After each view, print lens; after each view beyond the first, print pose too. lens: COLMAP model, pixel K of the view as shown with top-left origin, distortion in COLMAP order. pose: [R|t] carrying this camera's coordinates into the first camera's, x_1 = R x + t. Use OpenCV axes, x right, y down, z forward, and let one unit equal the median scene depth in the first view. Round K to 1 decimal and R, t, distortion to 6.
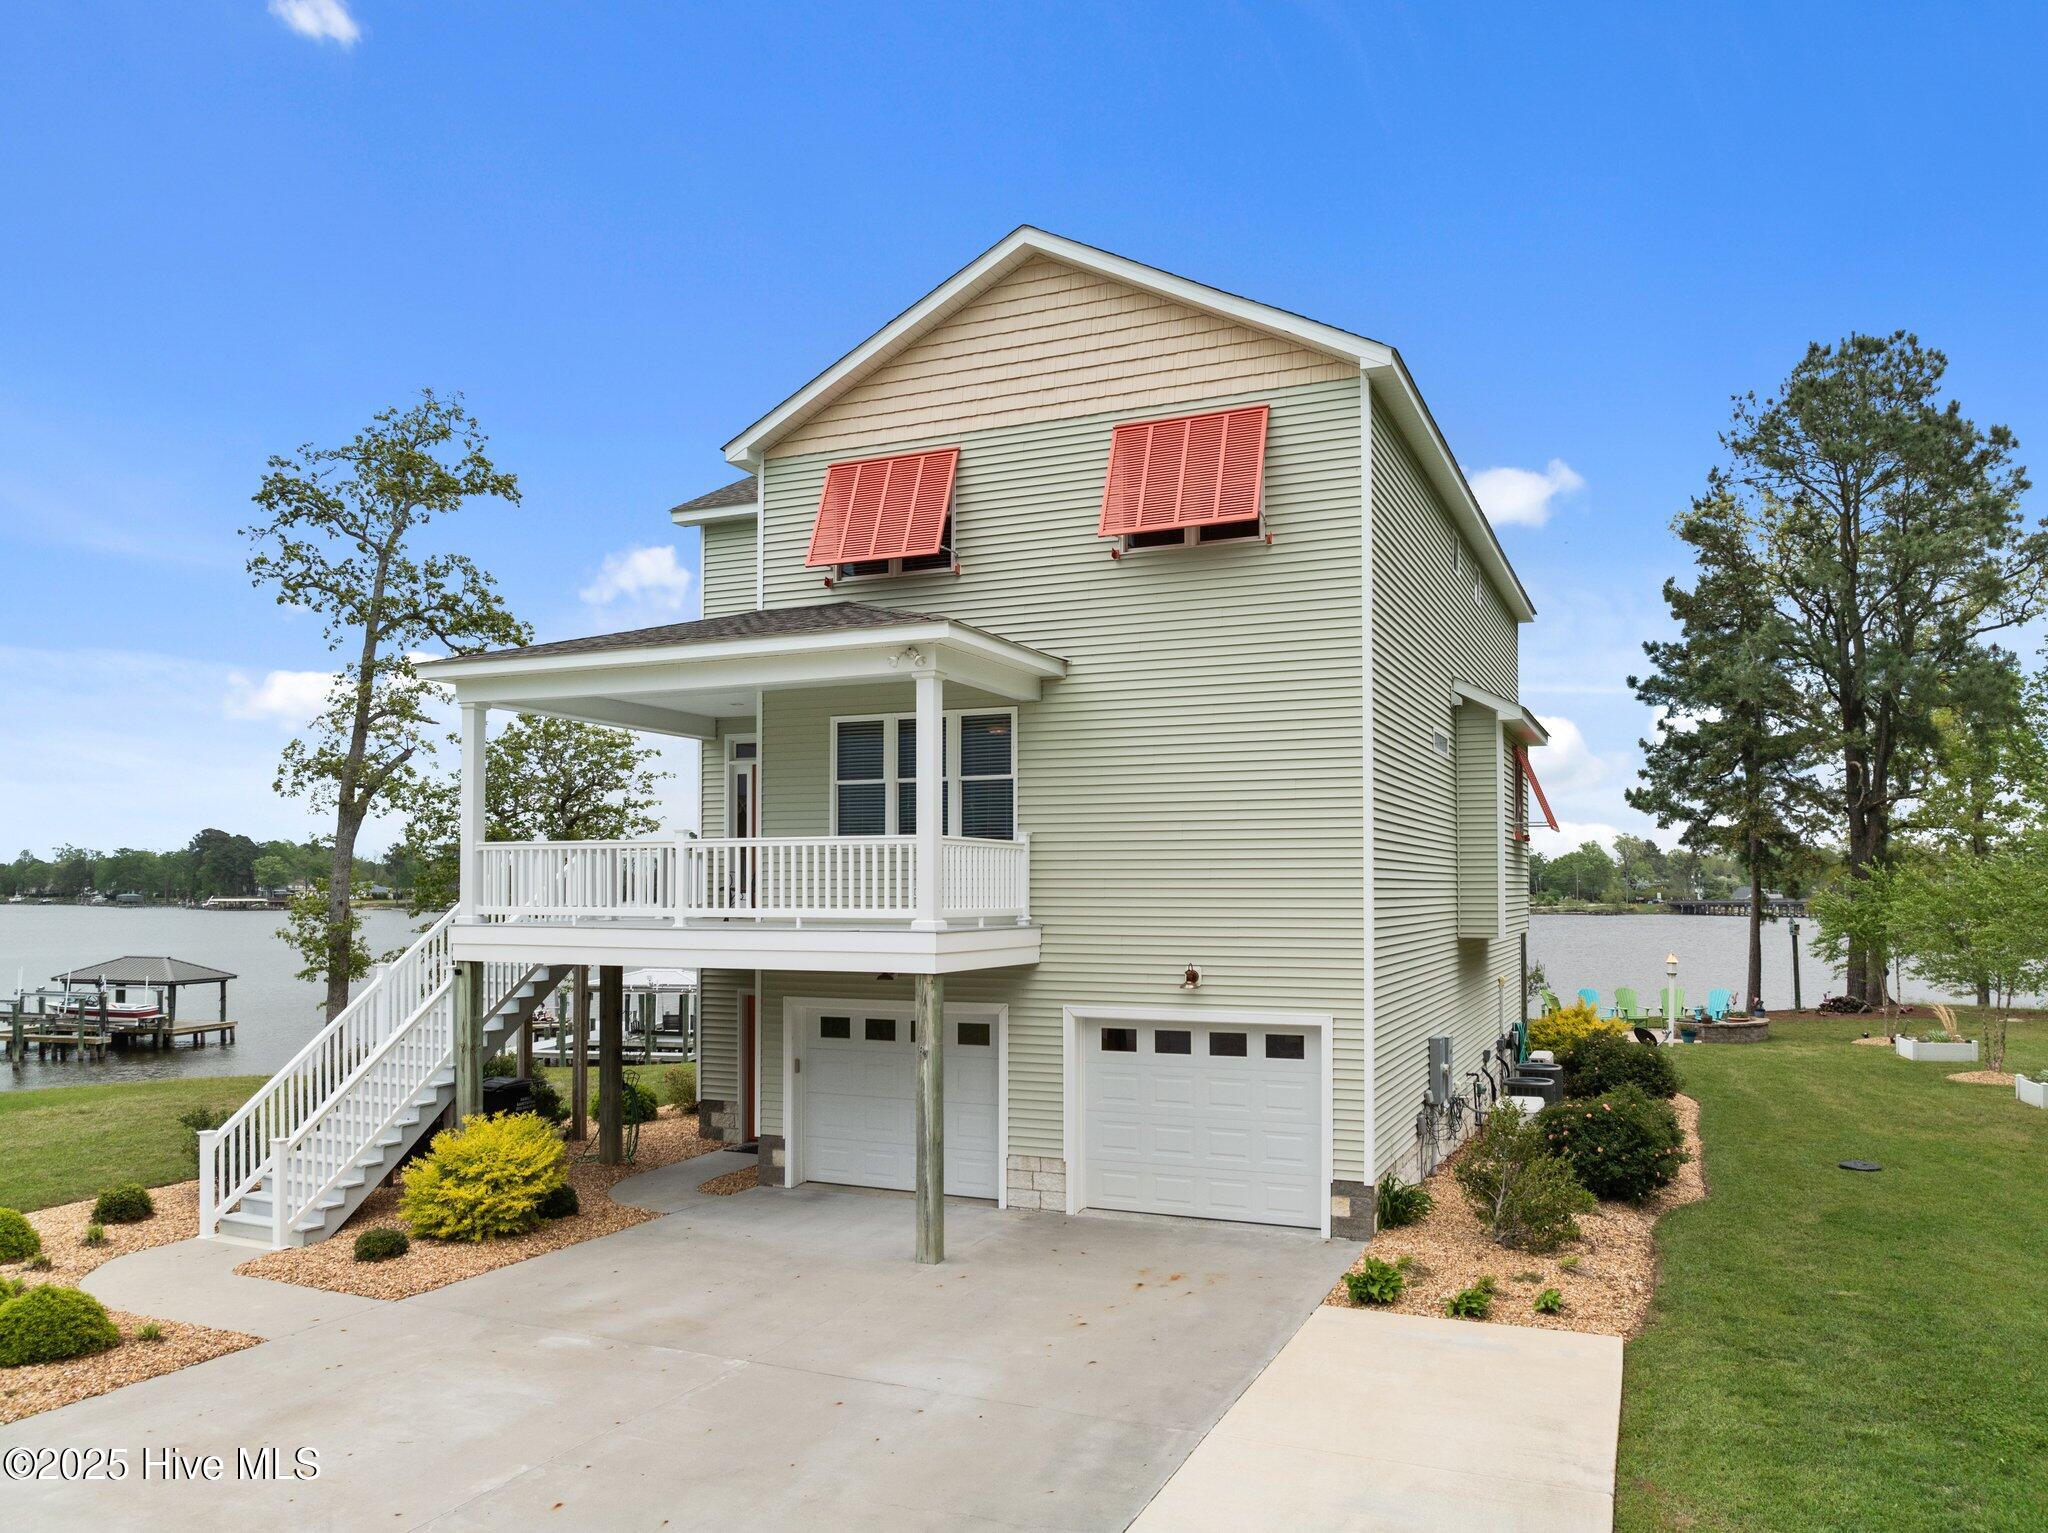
lens RADIAL K [[1449.1, 0, 1032.5], [0, 1449.1, 735.2], [0, 0, 1]] dist [-0.037752, 0.001908]
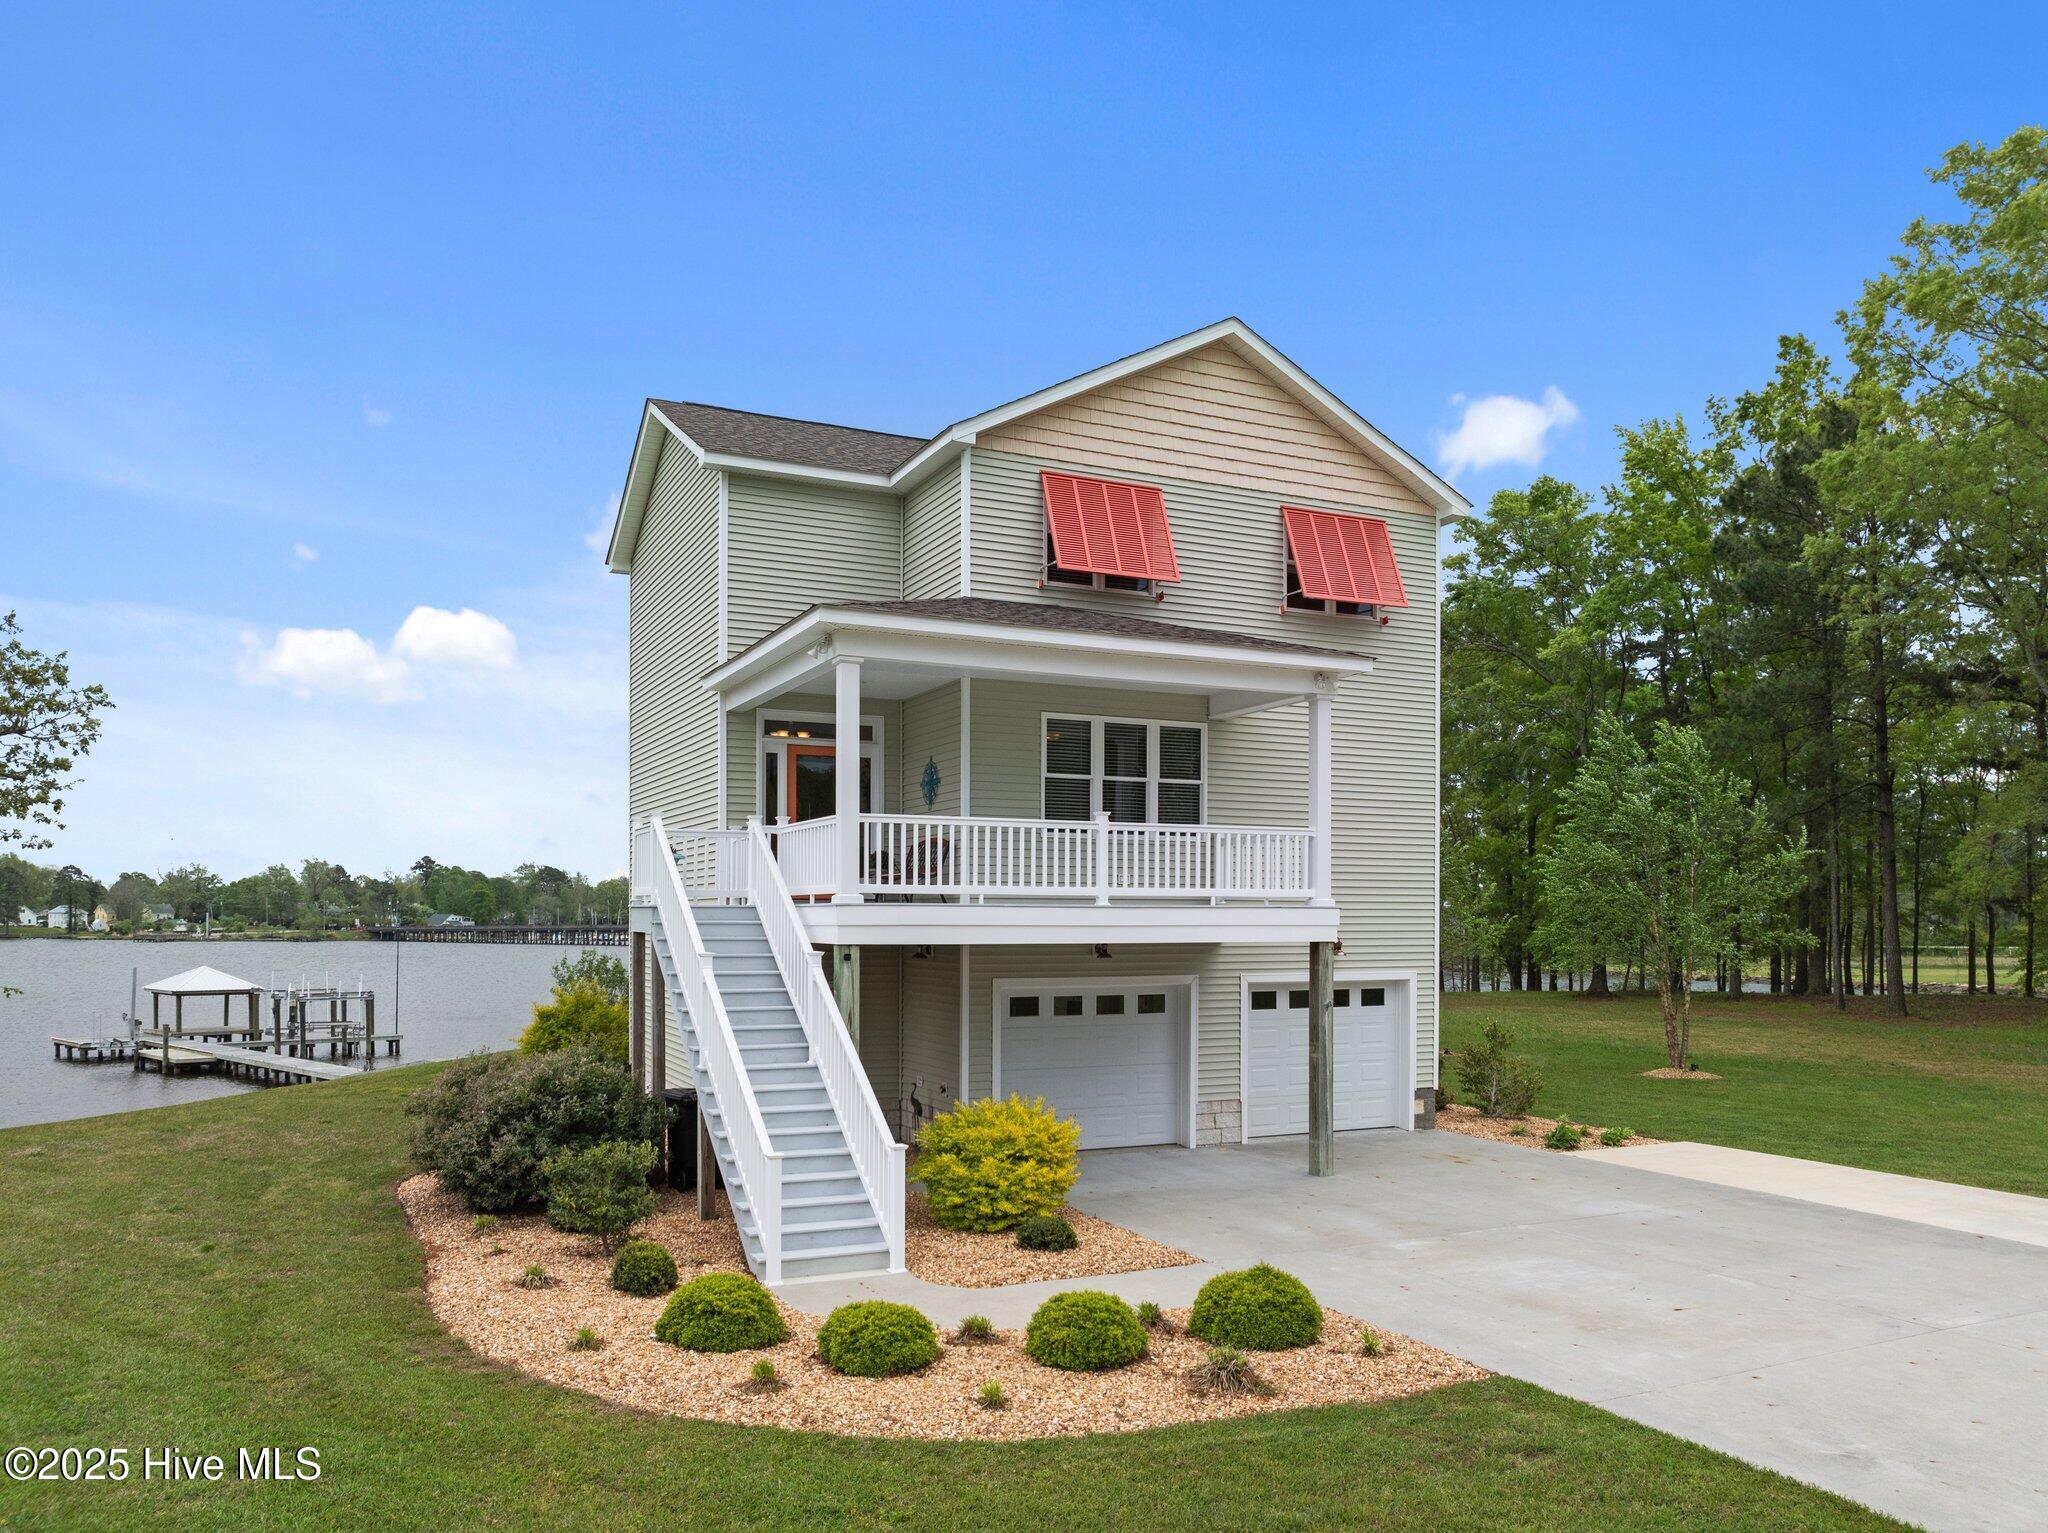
lens RADIAL K [[1467.8, 0, 1027.6], [0, 1467.8, 794.4], [0, 0, 1]] dist [-0.046623, 0.000248]
pose [[0.660262, 0.065668, 0.748159, -1.010919], [-0.082969, 0.996450, -0.014240, 0.068003], [-0.746439, -0.052672, 0.663366, 0.321181]]
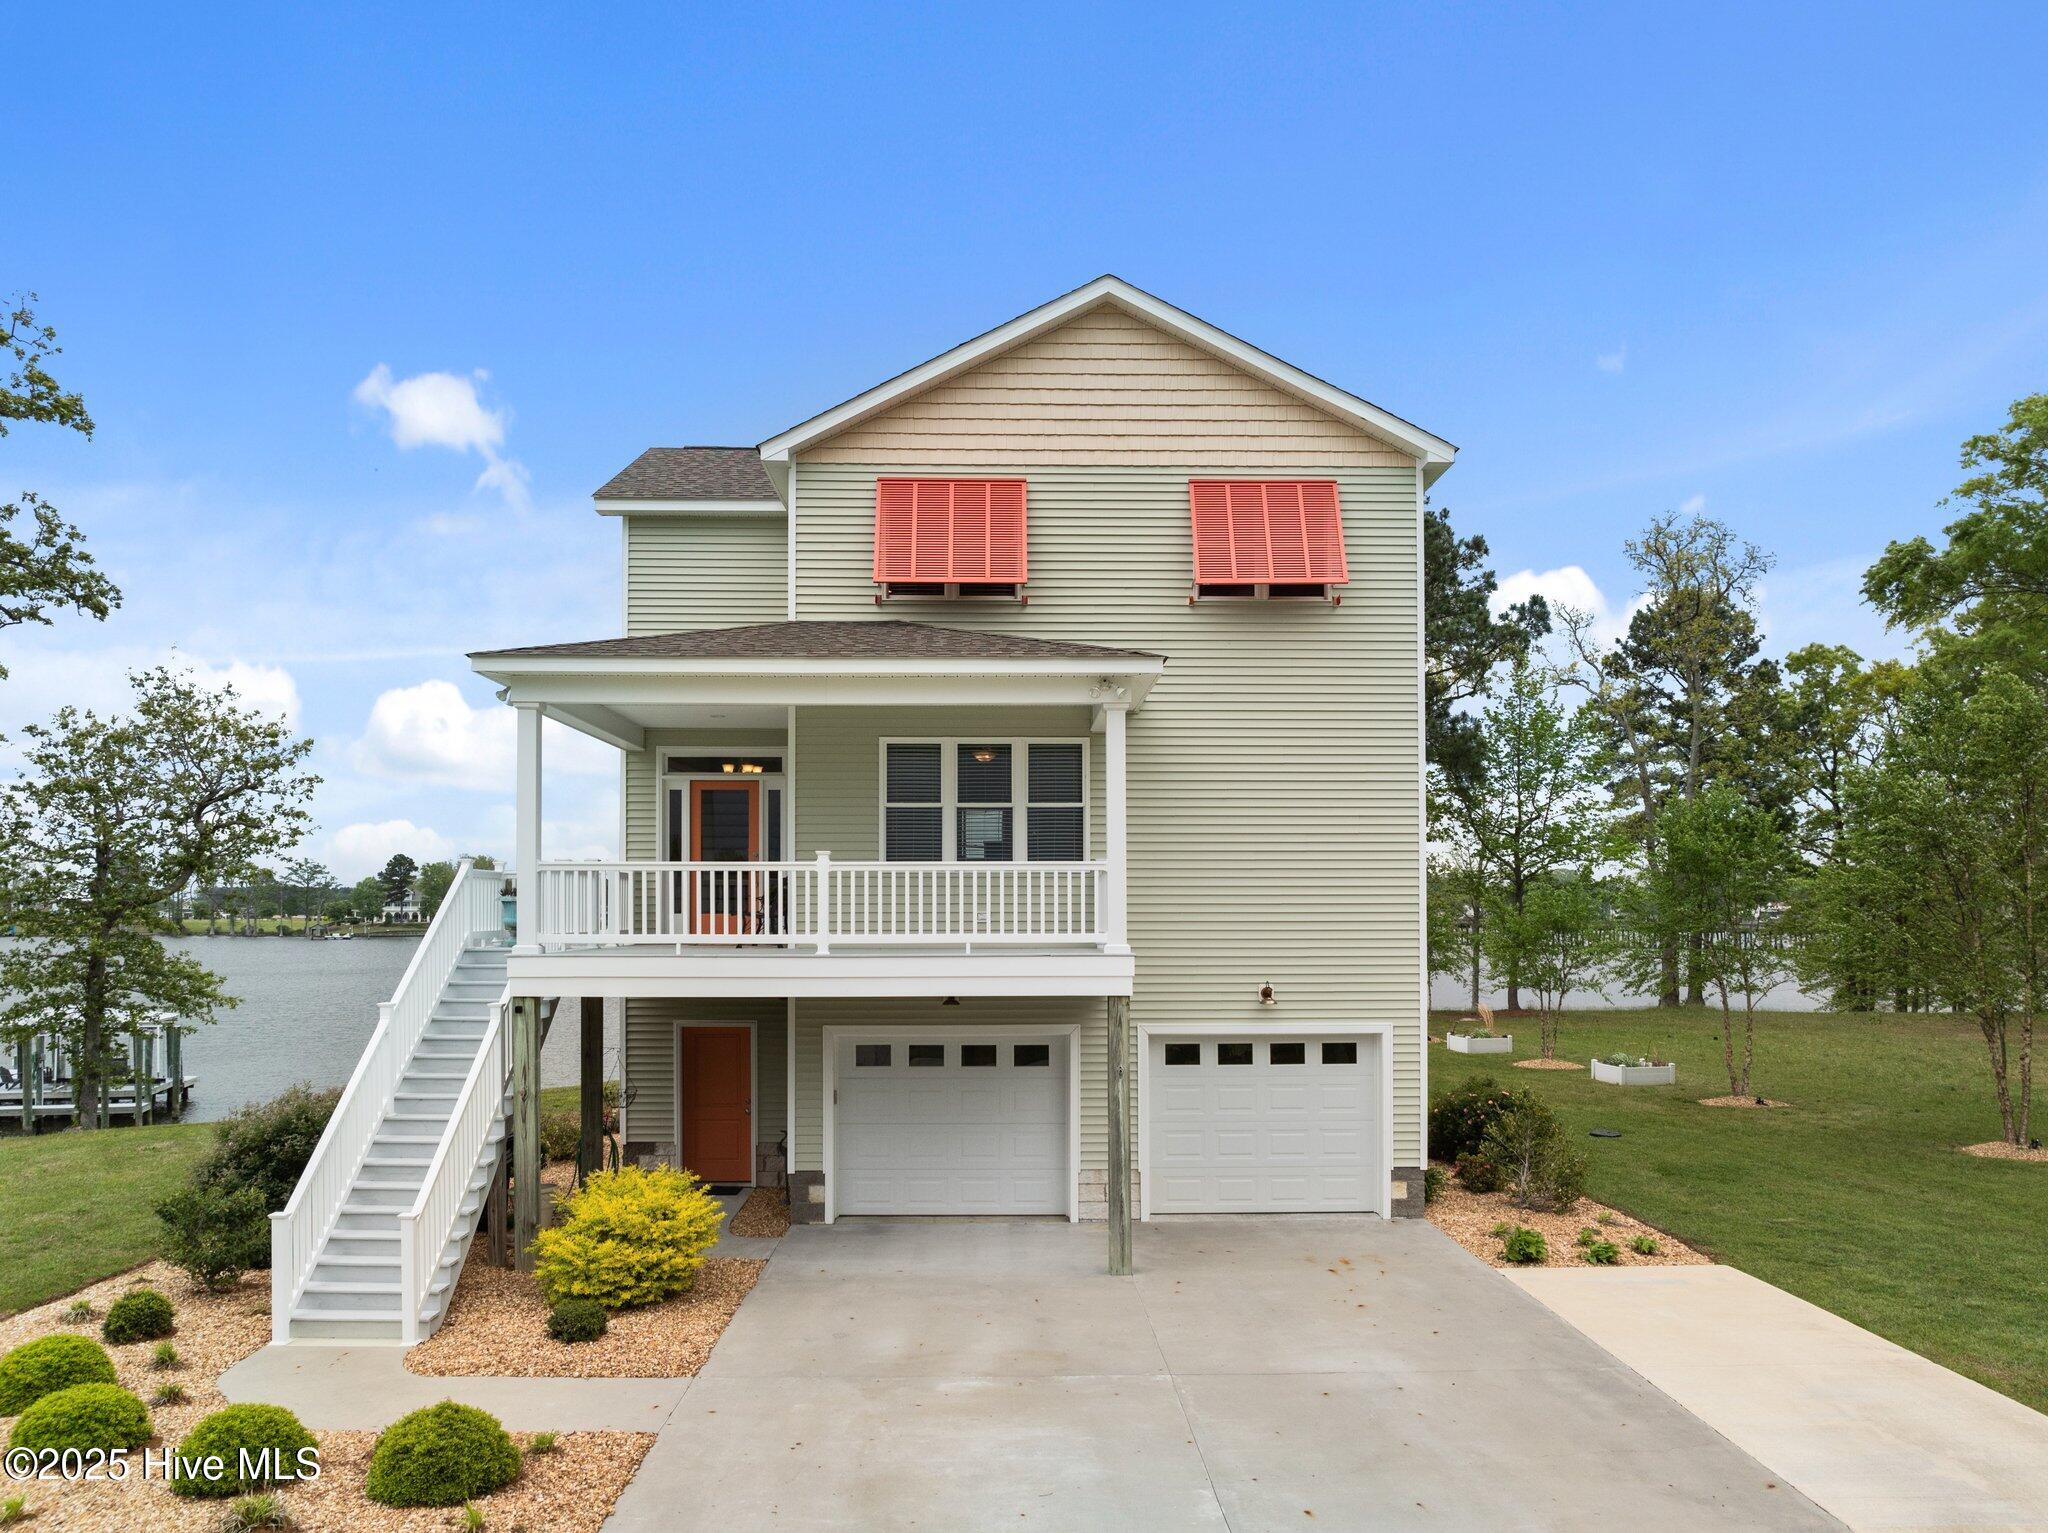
lens RADIAL K [[1456.9, 0, 1024.0], [0, 1456.9, 766.5], [0, 0, 1]] dist [-0.034350, -0.000142]
pose [[0.906618, 0.041198, 0.419937, -0.498345], [-0.044103, 0.999023, -0.002794, 0.005850], [-0.419641, -0.015987, 0.907549, 0.074350]]
